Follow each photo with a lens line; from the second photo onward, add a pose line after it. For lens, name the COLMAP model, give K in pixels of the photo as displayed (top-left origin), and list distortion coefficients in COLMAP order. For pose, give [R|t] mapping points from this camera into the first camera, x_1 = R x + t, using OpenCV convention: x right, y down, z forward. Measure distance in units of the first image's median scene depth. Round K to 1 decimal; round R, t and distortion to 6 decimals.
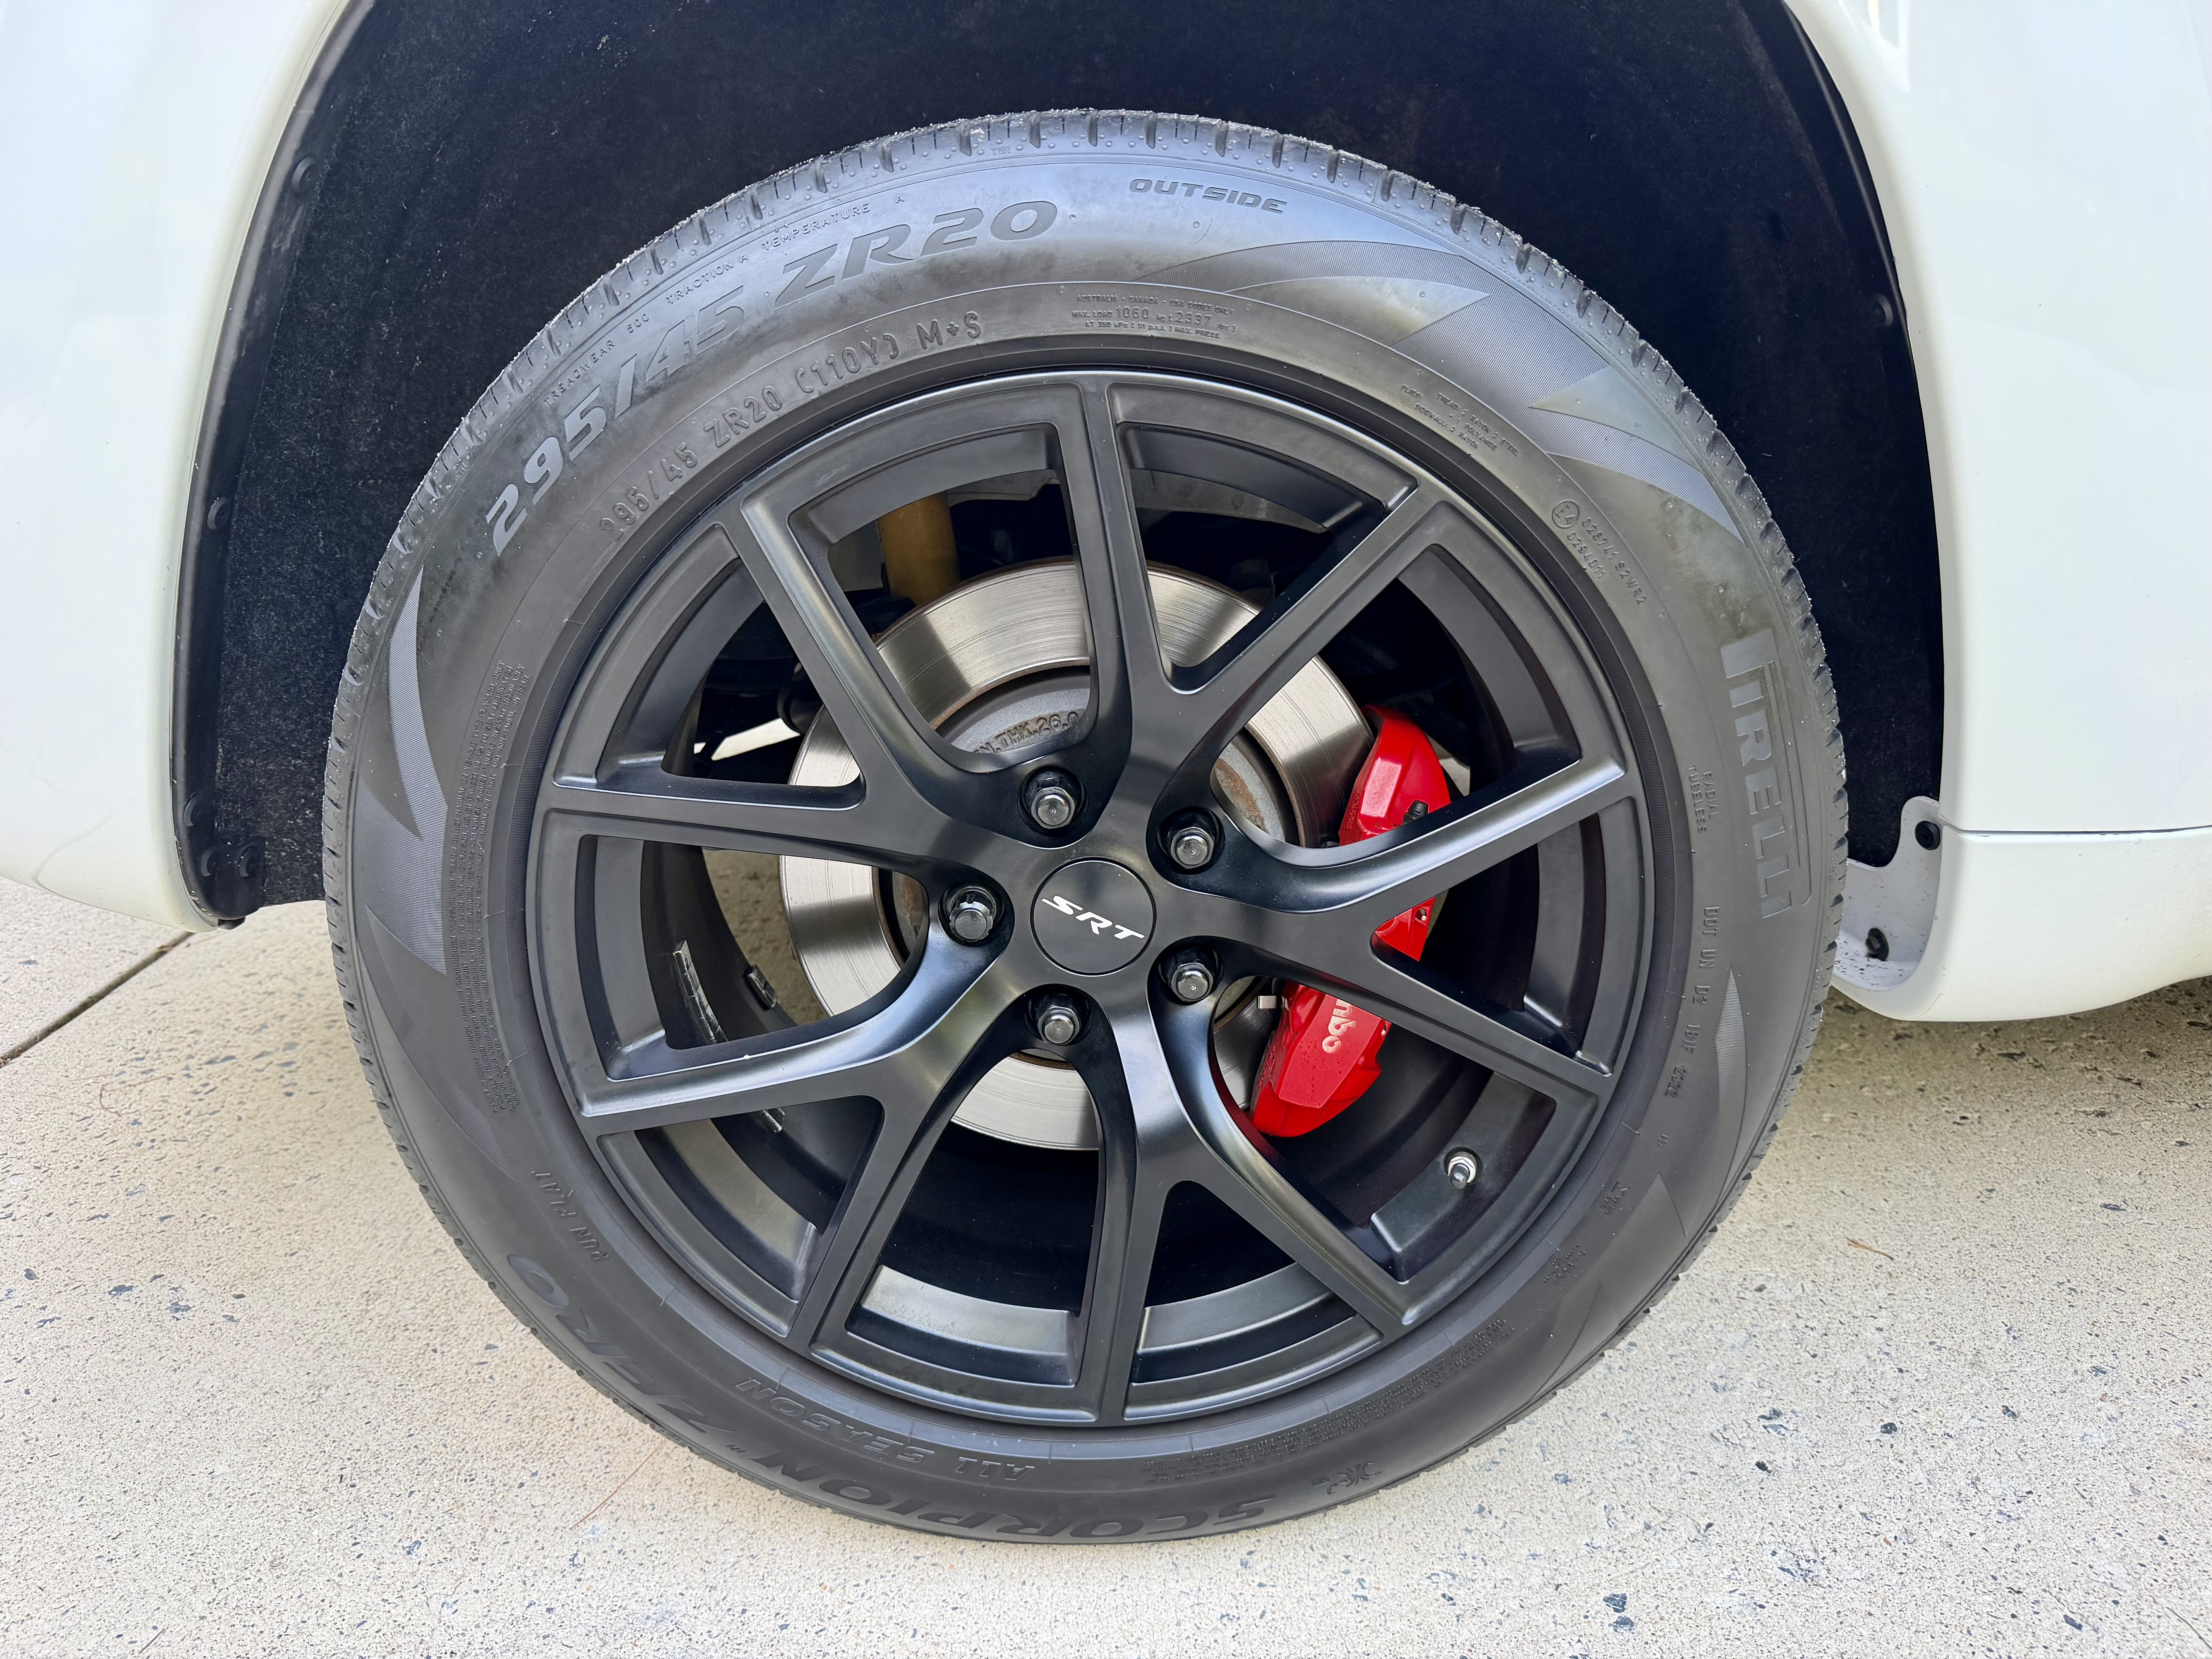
lens RADIAL K [[1579.0, 0, 1106.0], [0, 1579.0, 829.5], [0, 0, 1]] dist [-0.008177, -0.000409]
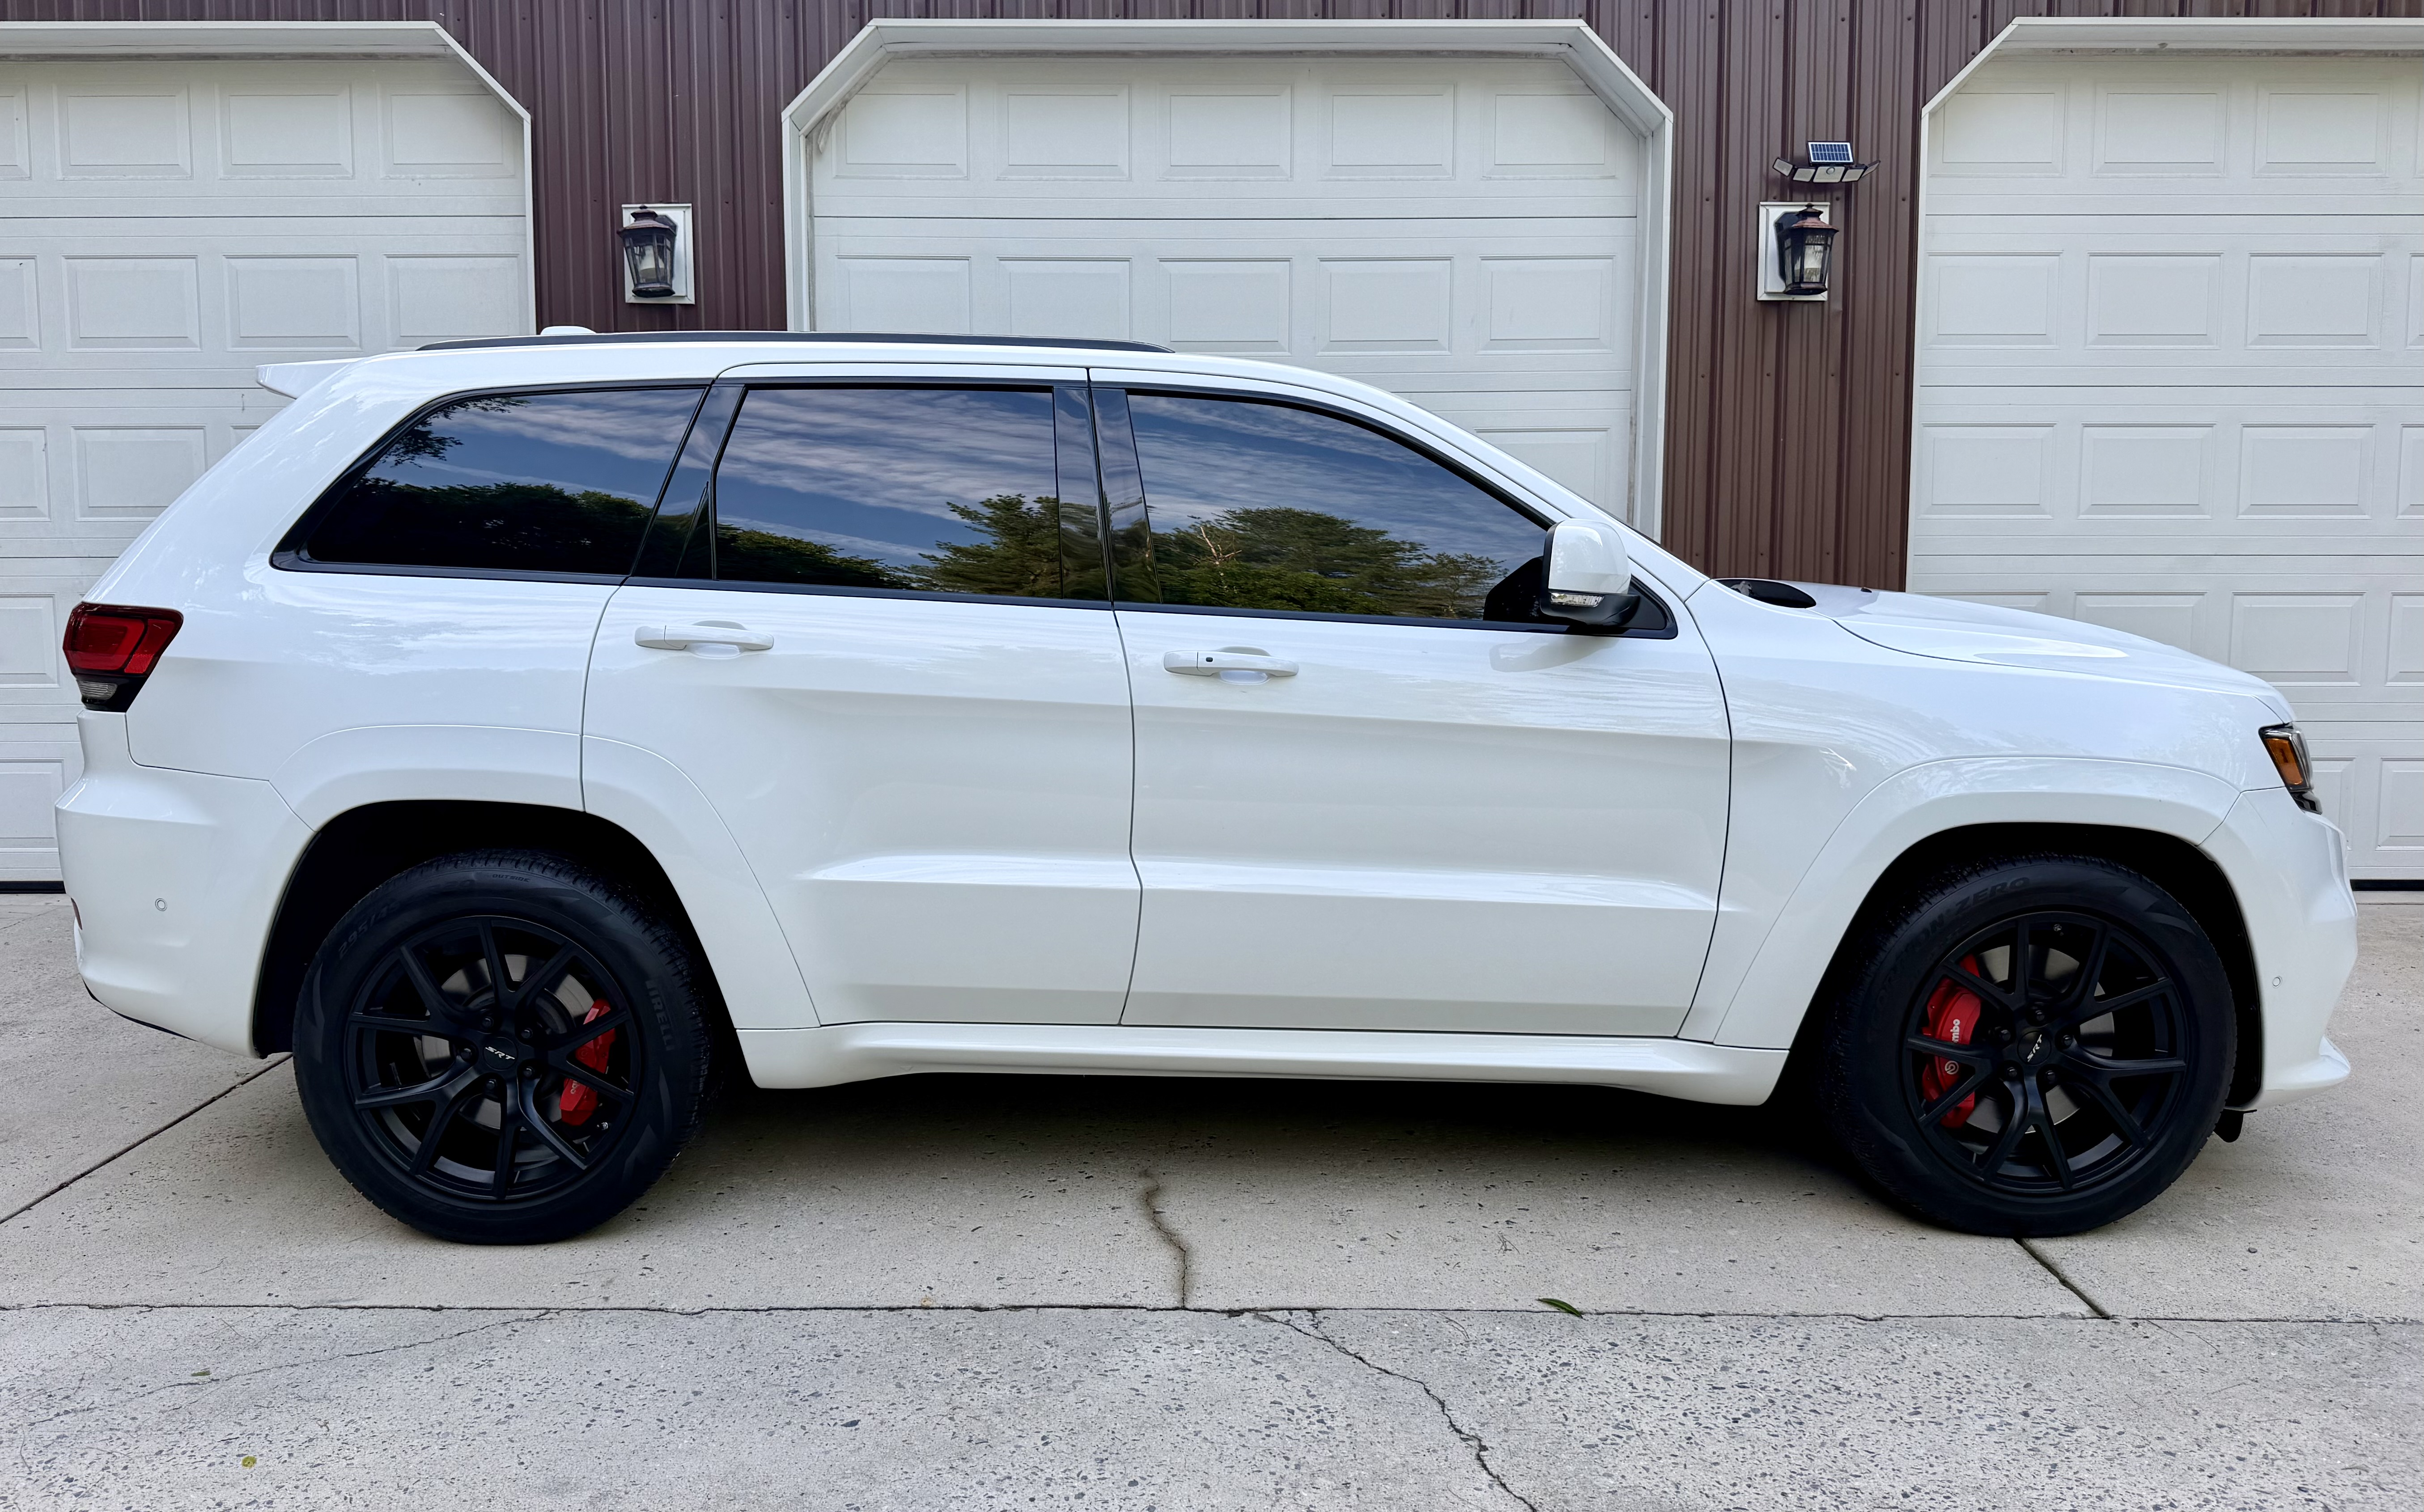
lens RADIAL K [[1821.3, 0, 1181.8], [0, 1821.3, 781.7], [0, 0, 1]] dist [-0.012679, 0.008954]
pose [[0.999914, 0.003403, -0.012647, 1.678420], [-0.005543, 0.984859, -0.173270, 0.163559], [0.011866, 0.173325, 0.984793, -3.349306]]
